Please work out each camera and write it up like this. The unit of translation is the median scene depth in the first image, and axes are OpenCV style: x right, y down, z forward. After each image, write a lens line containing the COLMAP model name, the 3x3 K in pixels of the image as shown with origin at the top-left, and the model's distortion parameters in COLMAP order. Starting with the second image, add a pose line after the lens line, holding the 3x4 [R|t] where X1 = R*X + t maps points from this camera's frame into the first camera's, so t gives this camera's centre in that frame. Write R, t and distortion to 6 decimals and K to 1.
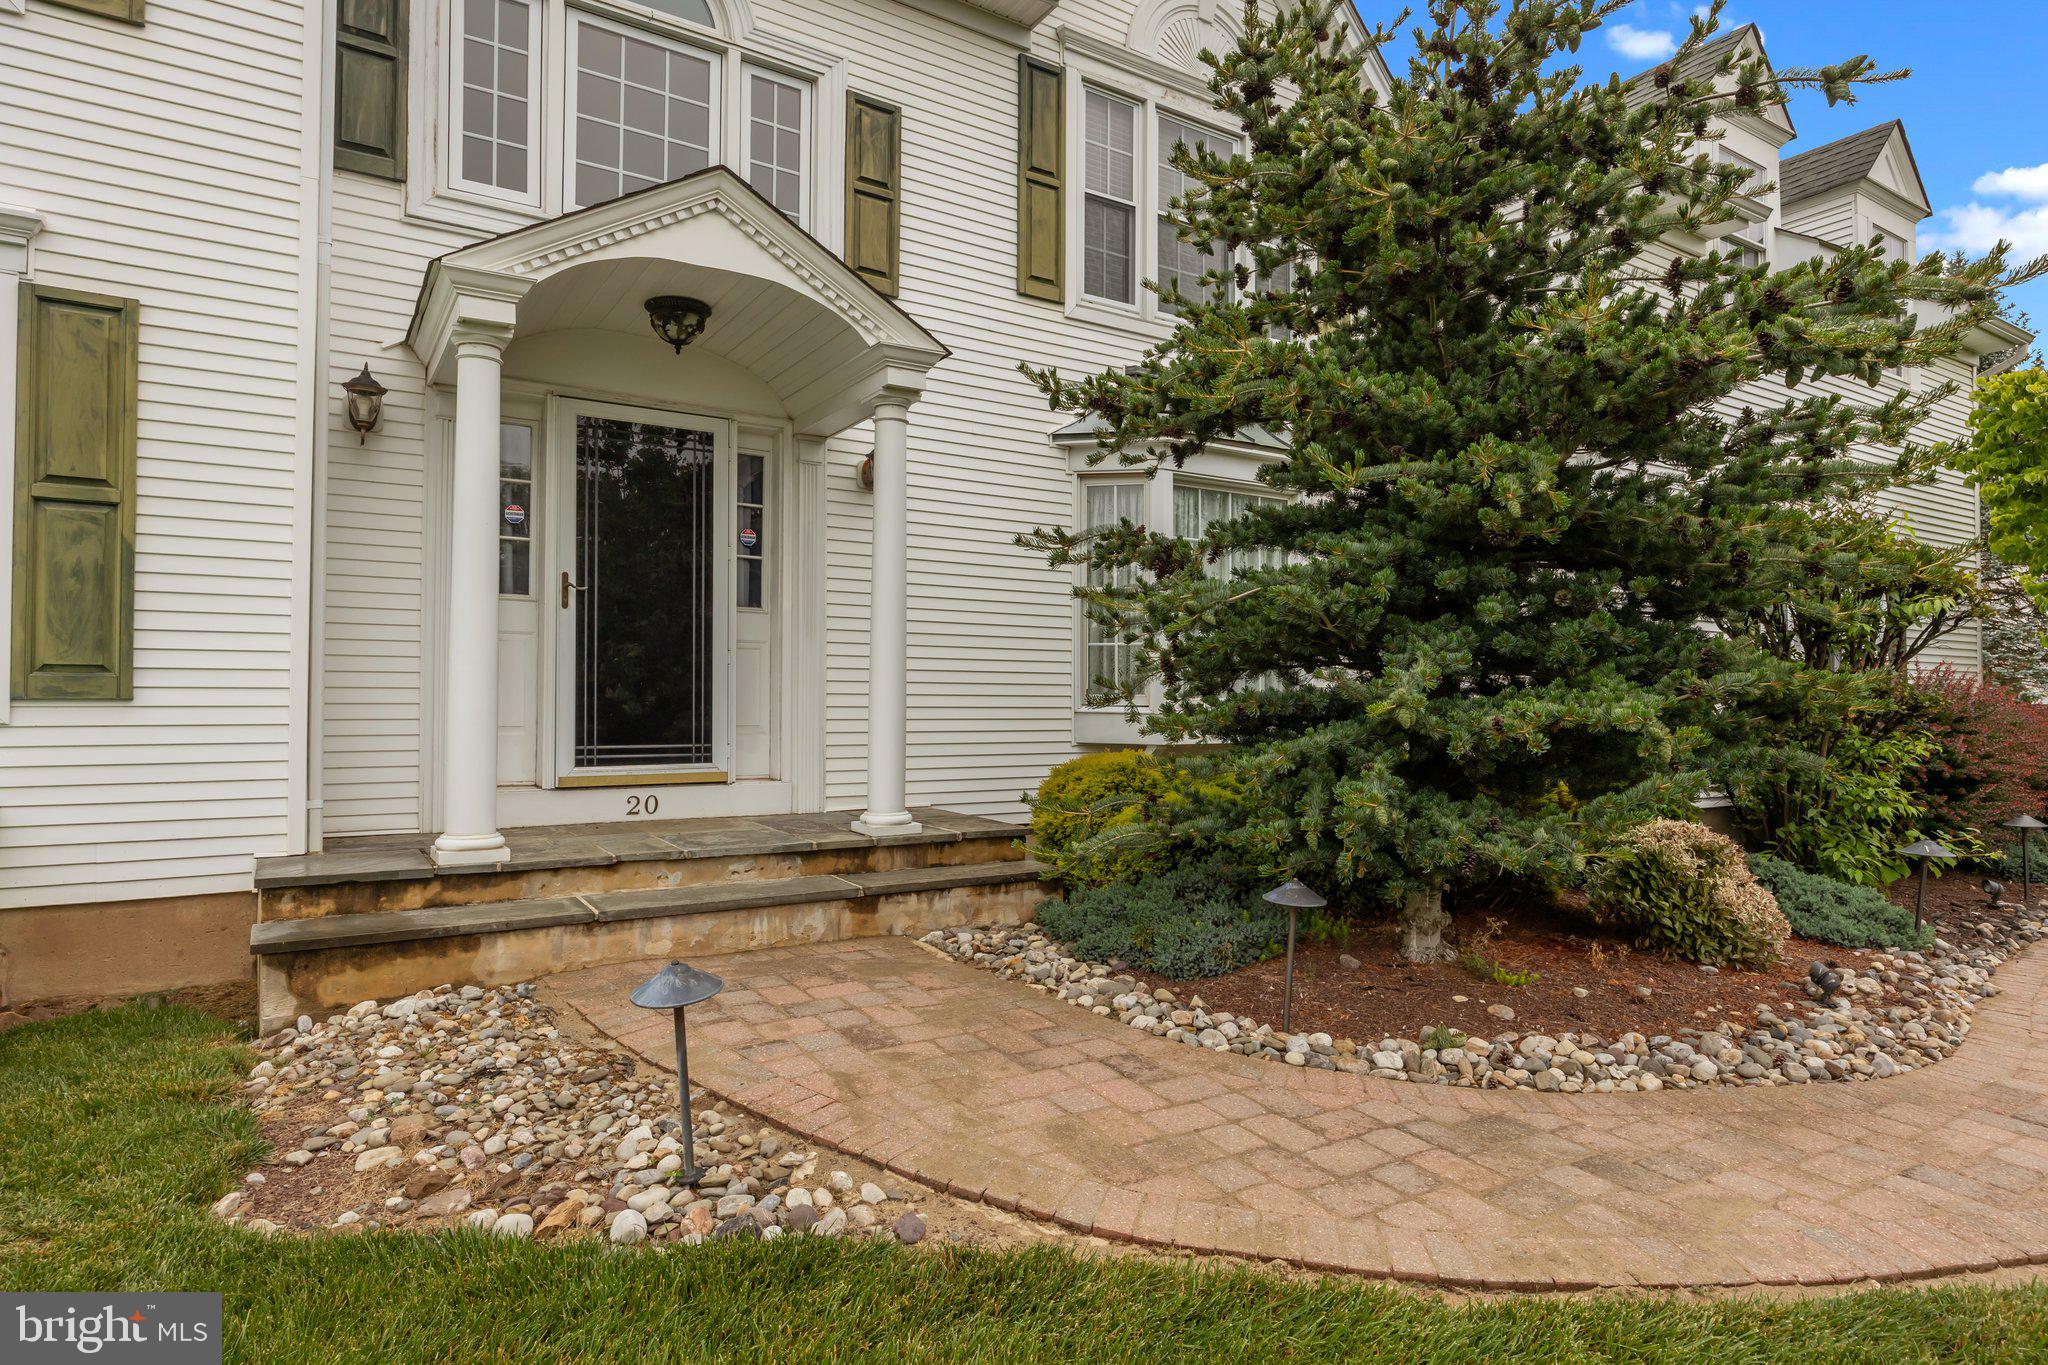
lens RADIAL K [[1170.6, 0, 1042.8], [0, 1170.6, 603.8], [0, 0, 1]] dist [-0.000543, -0.000450]
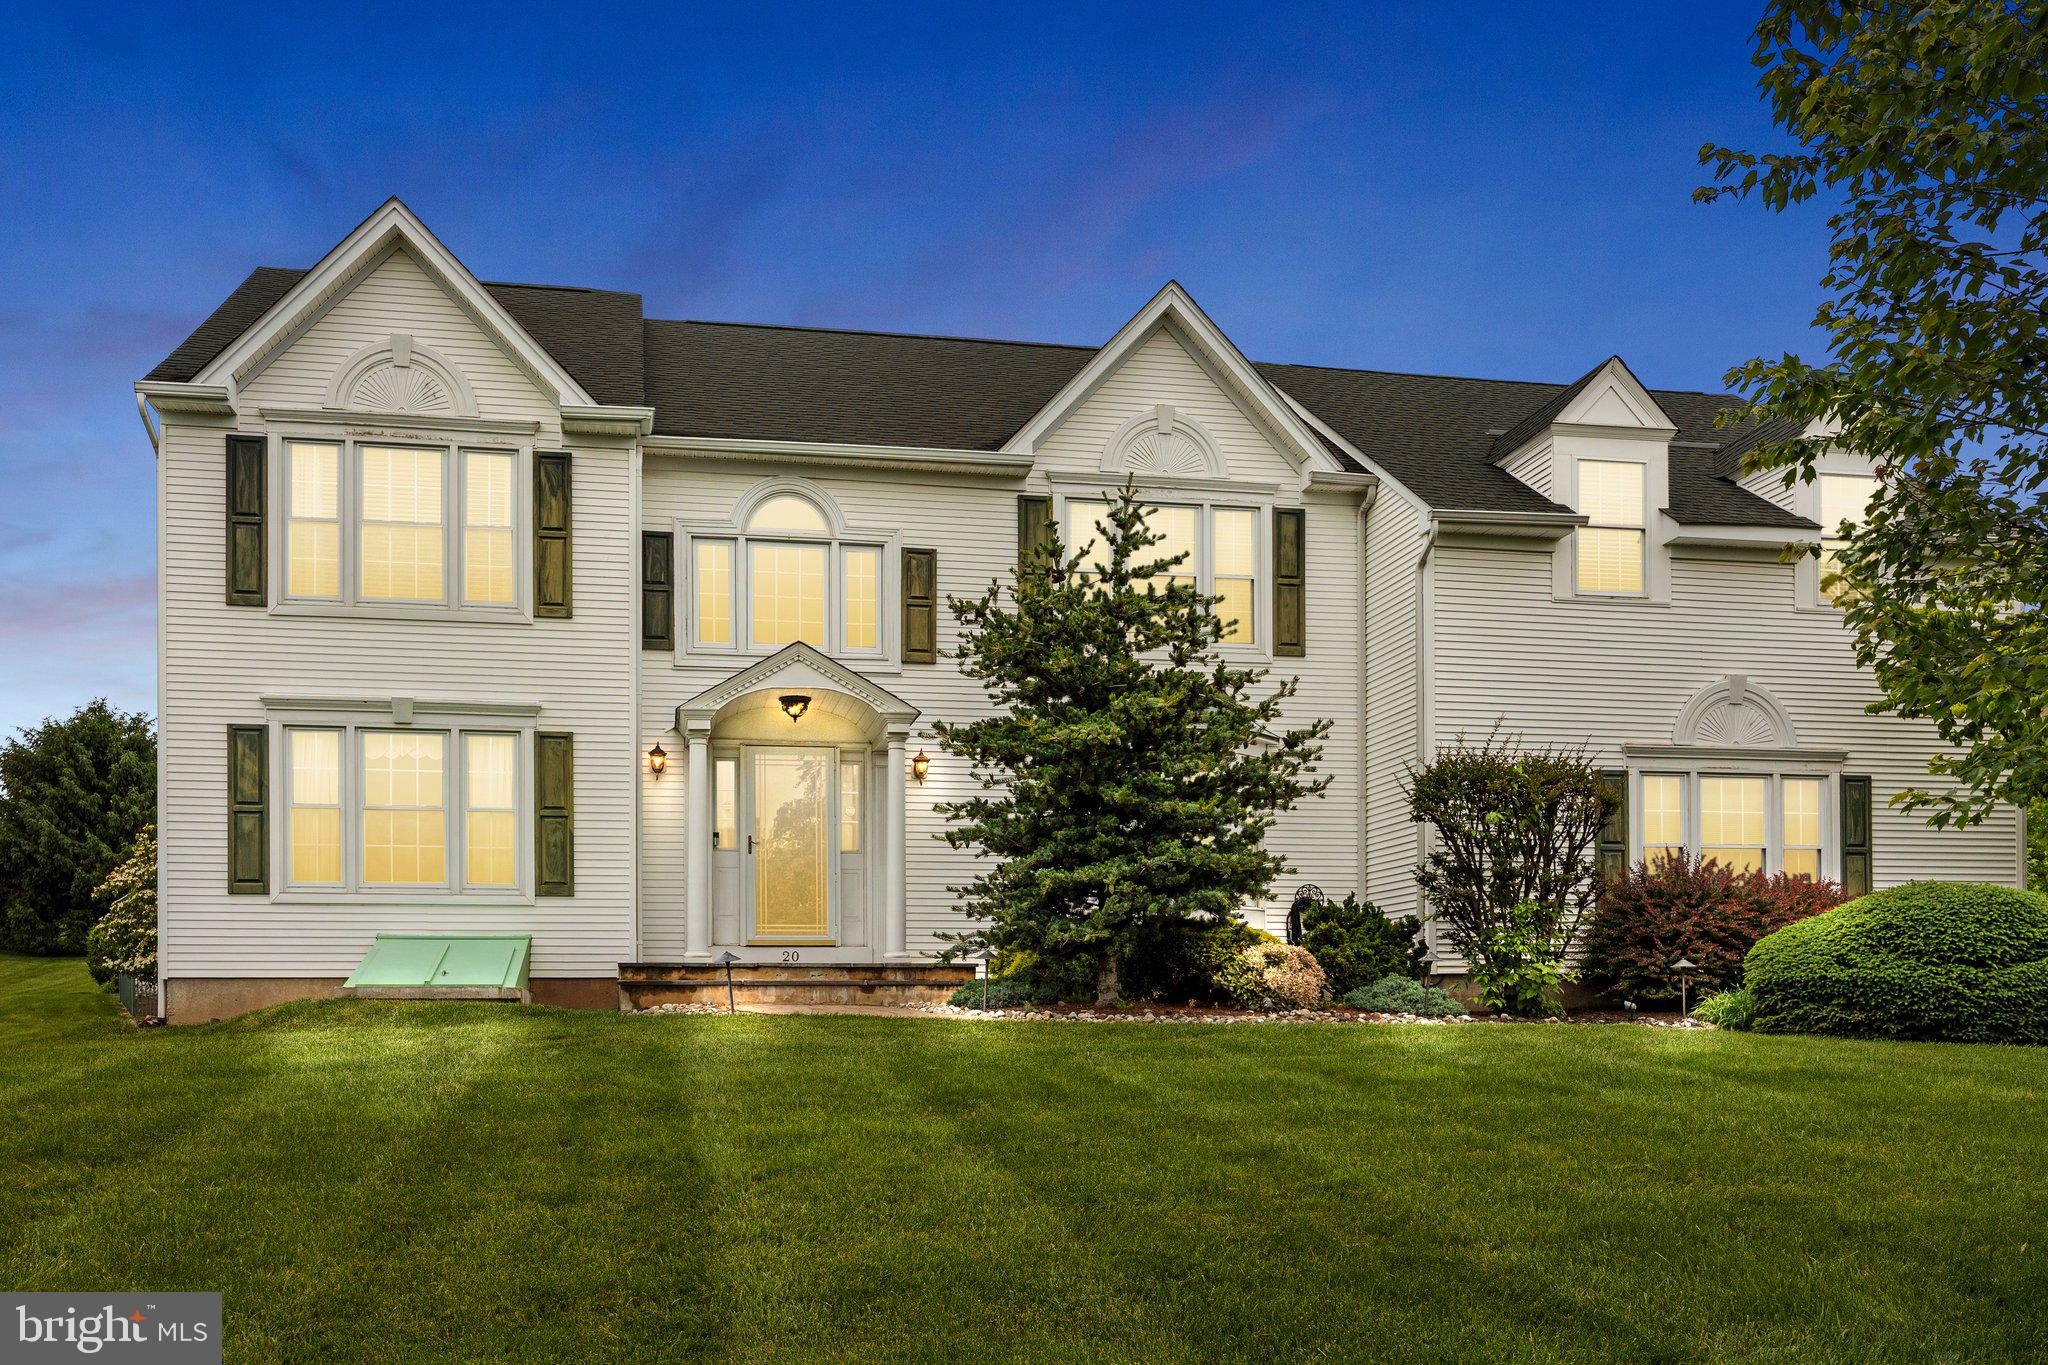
lens RADIAL K [[1758.0, 0, 1023.4], [0, 1758.0, 684.1], [0, 0, 1]] dist [0.006905, 0.009247]
pose [[0.935675, -0.075604, -0.344668, 1.338933], [0.041653, 0.993613, -0.104877, 0.063016], [0.350395, 0.083775, 0.932848, -2.041476]]
